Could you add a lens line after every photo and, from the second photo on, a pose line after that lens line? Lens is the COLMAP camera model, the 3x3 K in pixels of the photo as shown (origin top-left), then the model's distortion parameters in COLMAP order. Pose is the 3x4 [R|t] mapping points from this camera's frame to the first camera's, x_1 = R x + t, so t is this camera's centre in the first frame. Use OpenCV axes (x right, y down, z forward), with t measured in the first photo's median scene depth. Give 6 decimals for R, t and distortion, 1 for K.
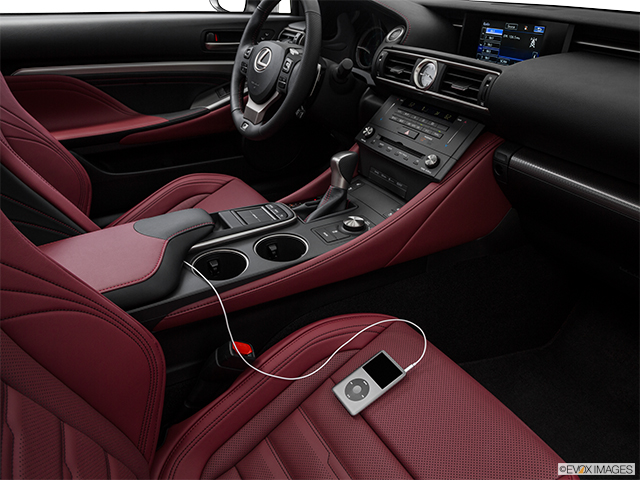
lens RADIAL K [[498.3, 0, 319.7], [0, 498.3, 226.1], [0, 0, 1]] dist [-0.098962, 0.004720]
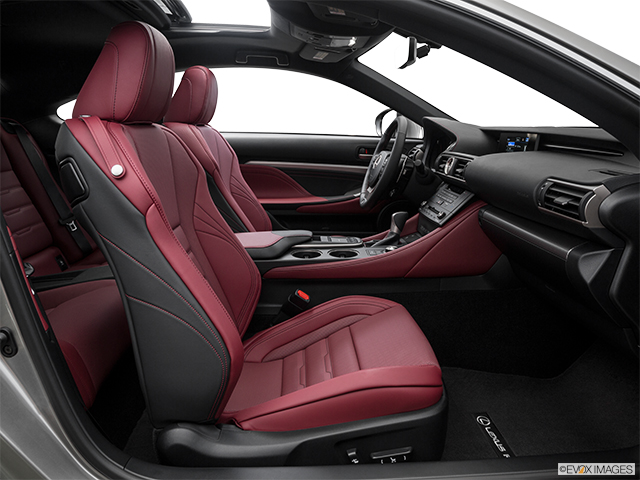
lens RADIAL K [[517.7, 0, 319.9], [0, 517.7, 238.9], [0, 0, 1]] dist [0.000761, 0.005919]
pose [[0.889321, 0.095731, -0.447150, 0.587606], [-0.207982, 0.955526, -0.209077, 0.352212], [0.407248, 0.278936, 0.869680, -0.575314]]
